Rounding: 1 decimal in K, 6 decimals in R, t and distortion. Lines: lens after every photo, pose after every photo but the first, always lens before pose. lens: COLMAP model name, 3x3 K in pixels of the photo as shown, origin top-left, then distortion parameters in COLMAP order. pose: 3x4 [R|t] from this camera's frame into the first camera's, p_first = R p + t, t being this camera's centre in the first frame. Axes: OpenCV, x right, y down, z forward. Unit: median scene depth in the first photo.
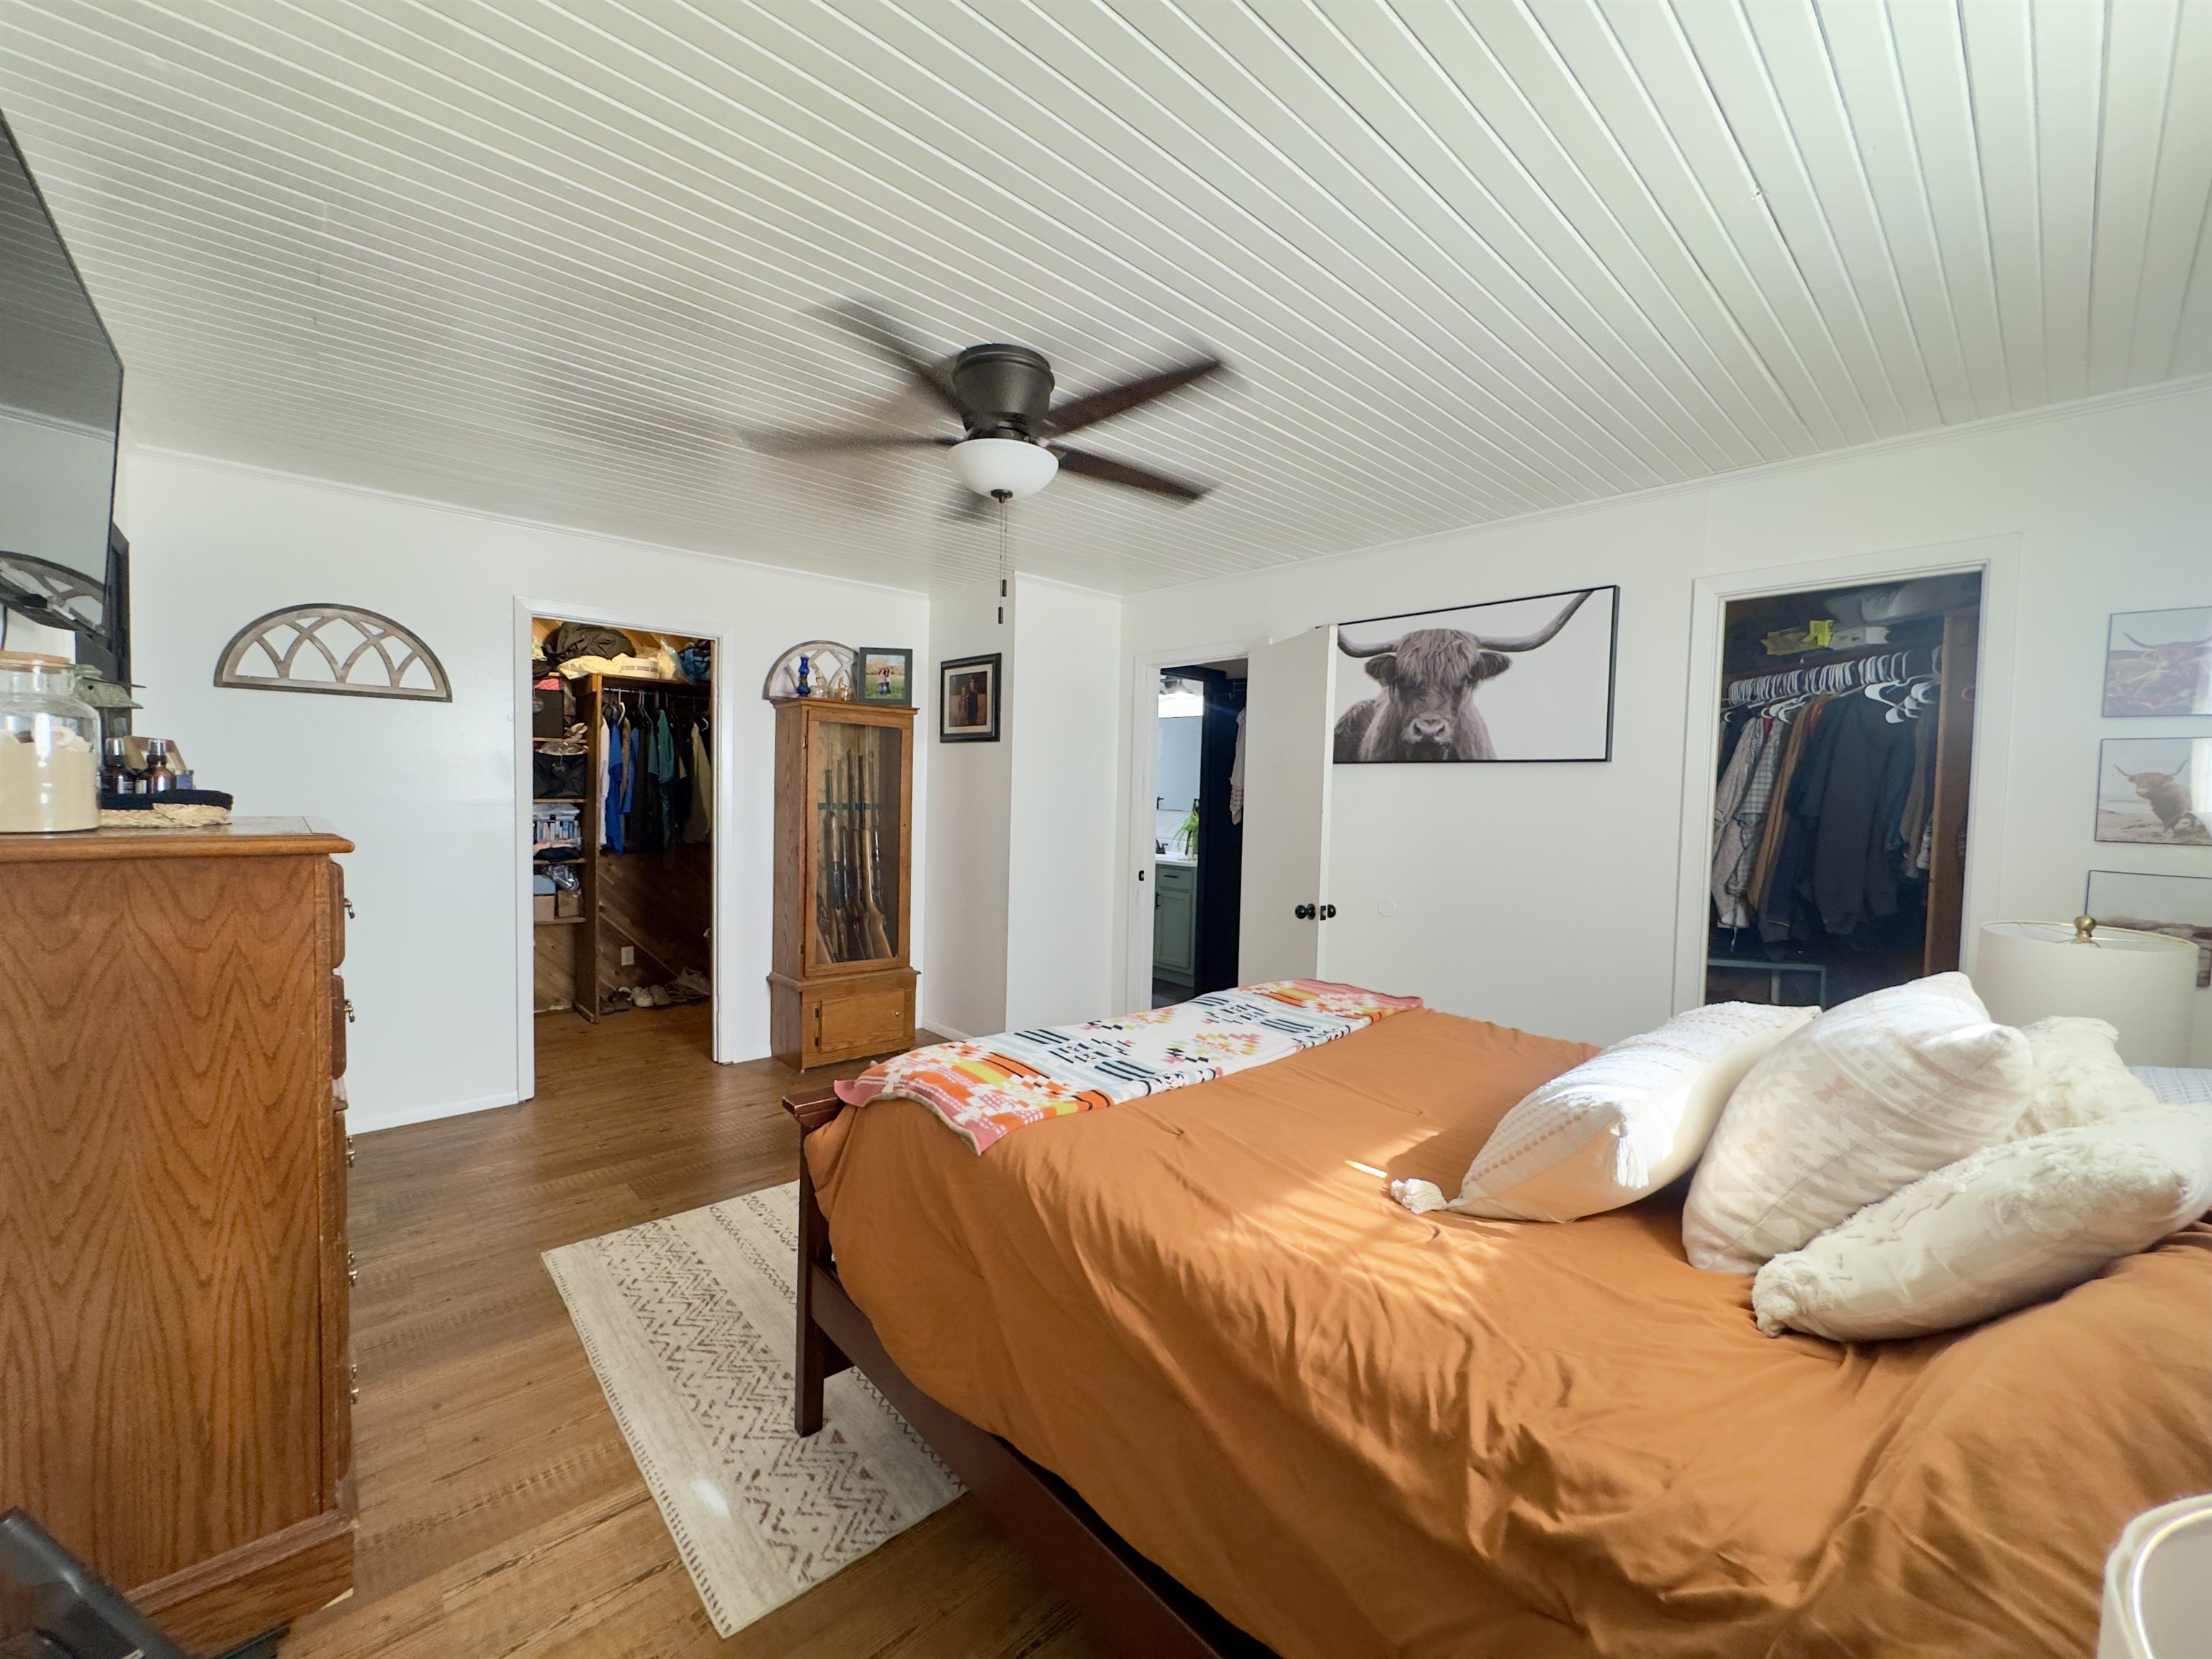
lens RADIAL K [[881.6, 0, 1120.9], [0, 881.6, 846.3], [0, 0, 1]] dist [-0.004183, 0.000153]
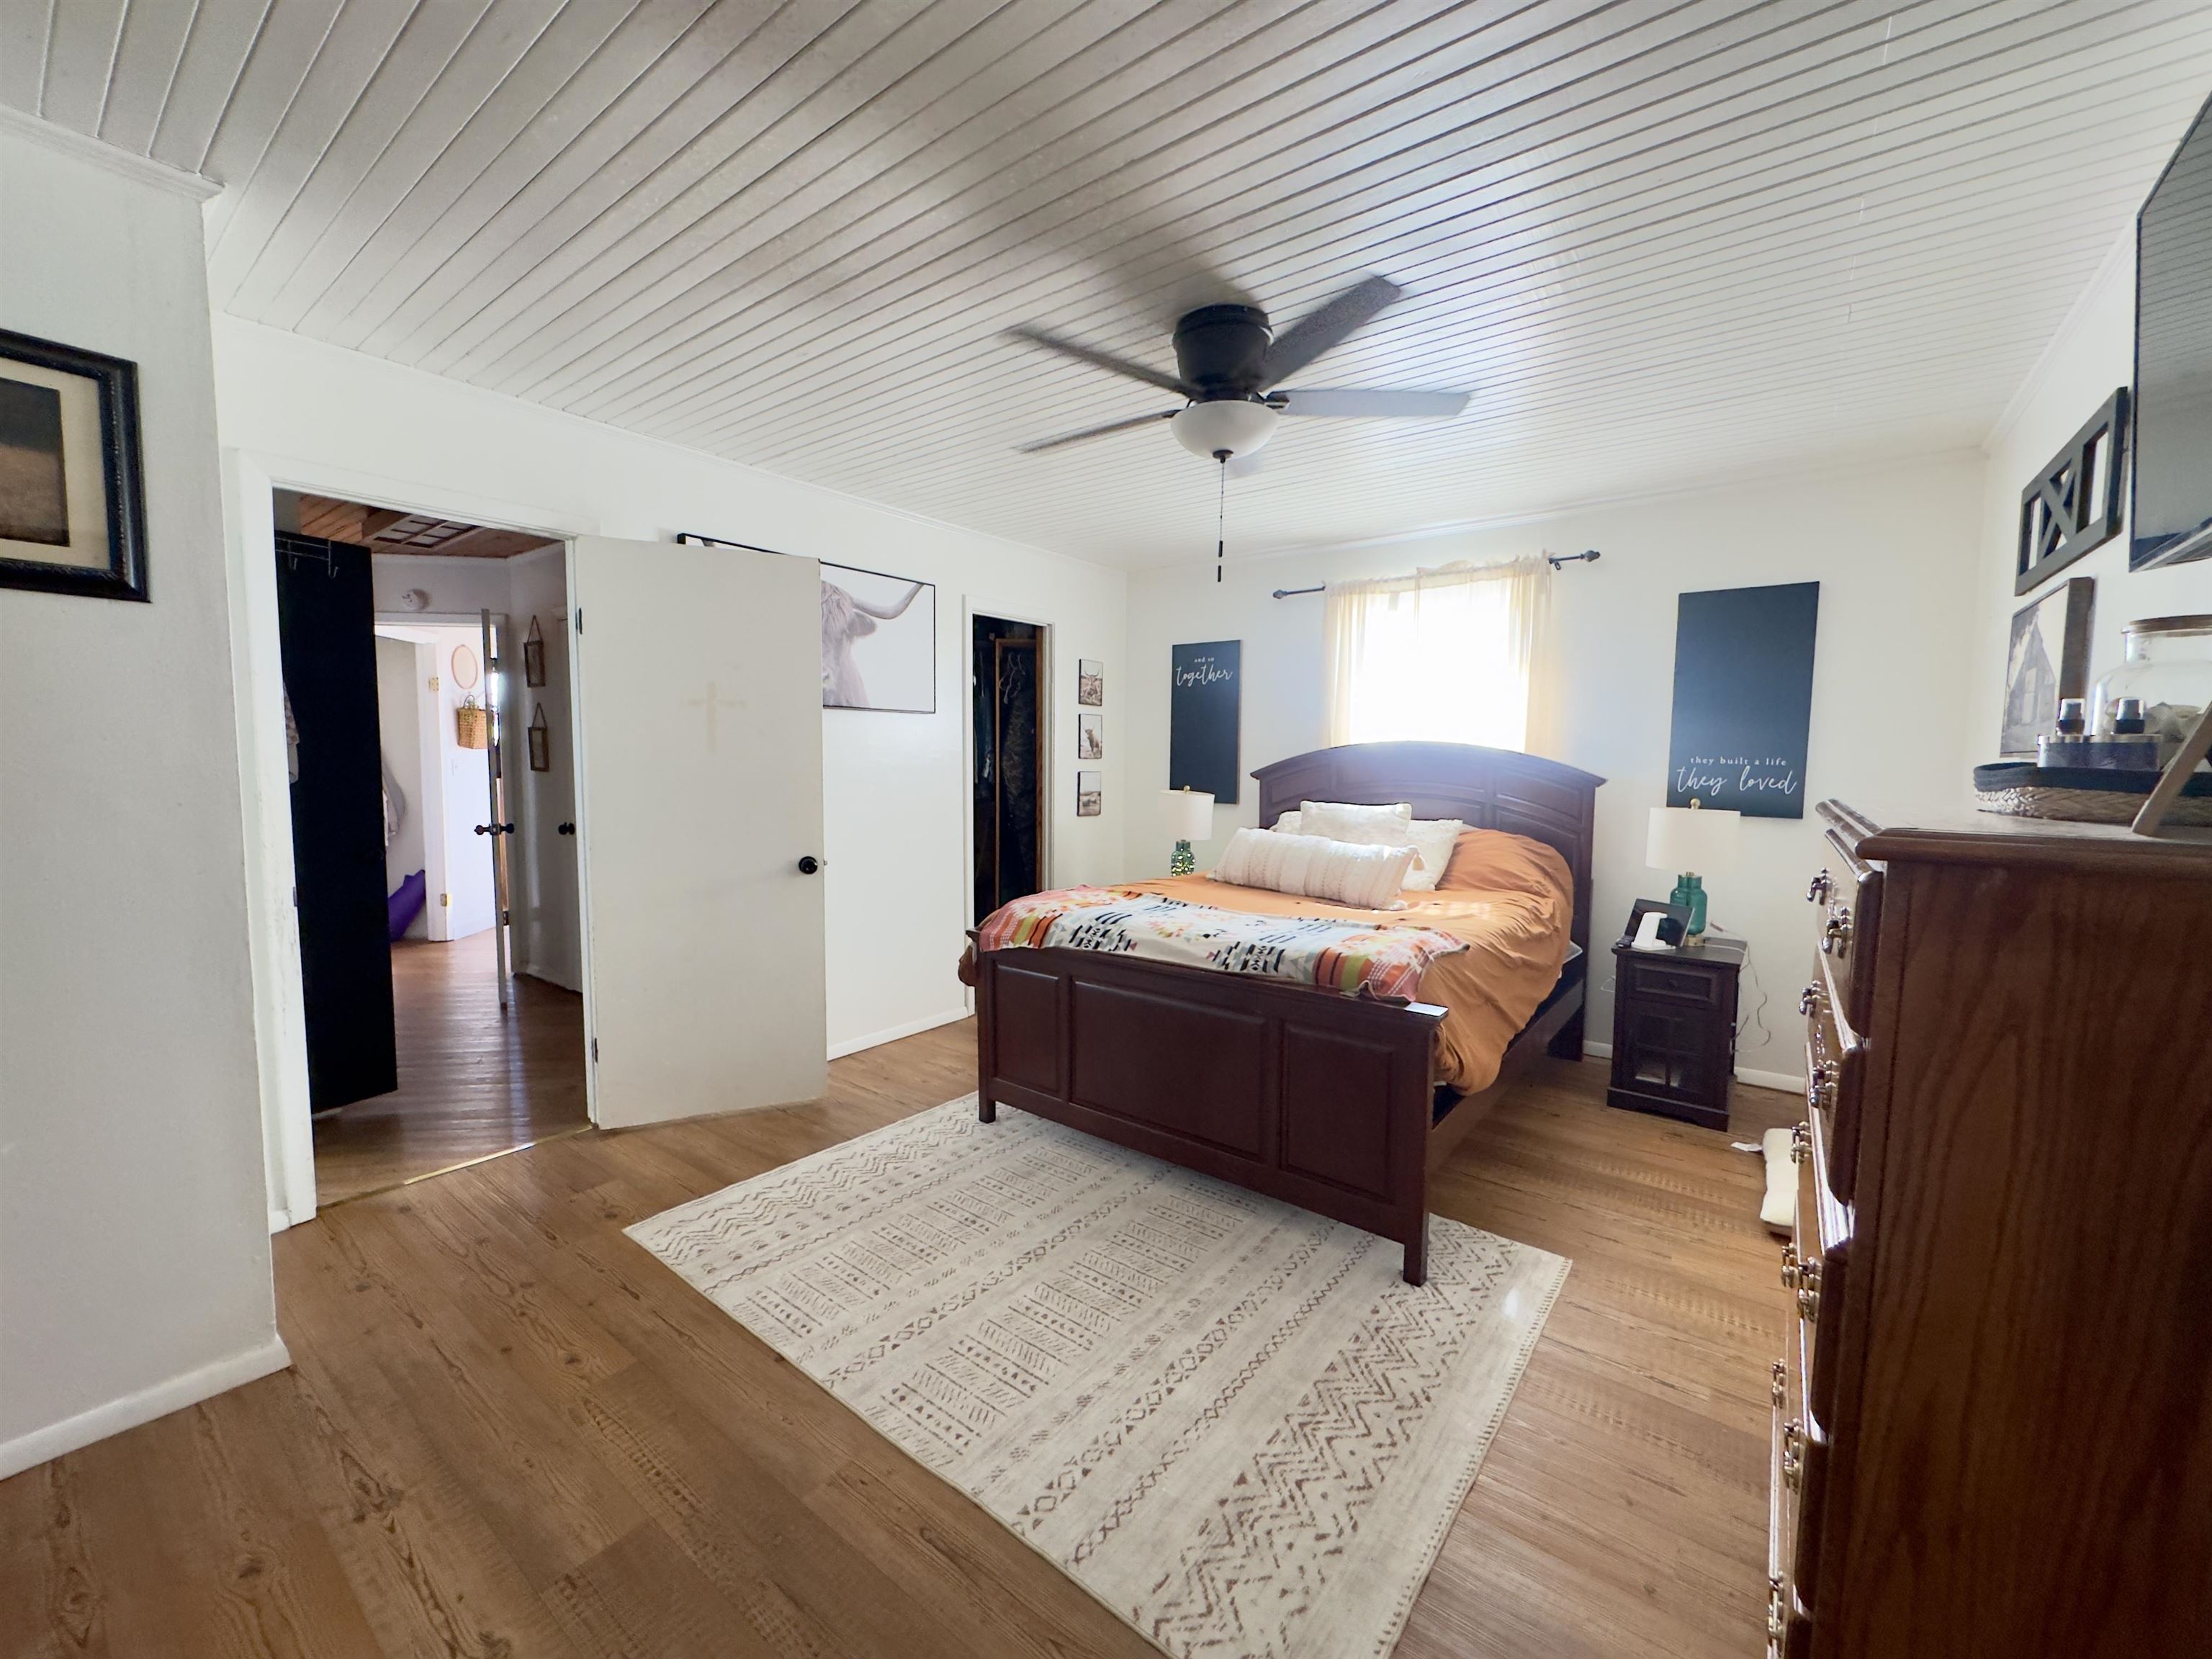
lens RADIAL K [[881.6, 0, 1121.2], [0, 881.6, 815.5], [0, 0, 1]] dist [-0.004183, 0.000153]
pose [[-0.172216, -0.089382, 0.980996, -1.158357], [0.054763, 0.993466, 0.100132, -0.081070], [-0.983536, 0.070967, -0.166196, 1.283567]]
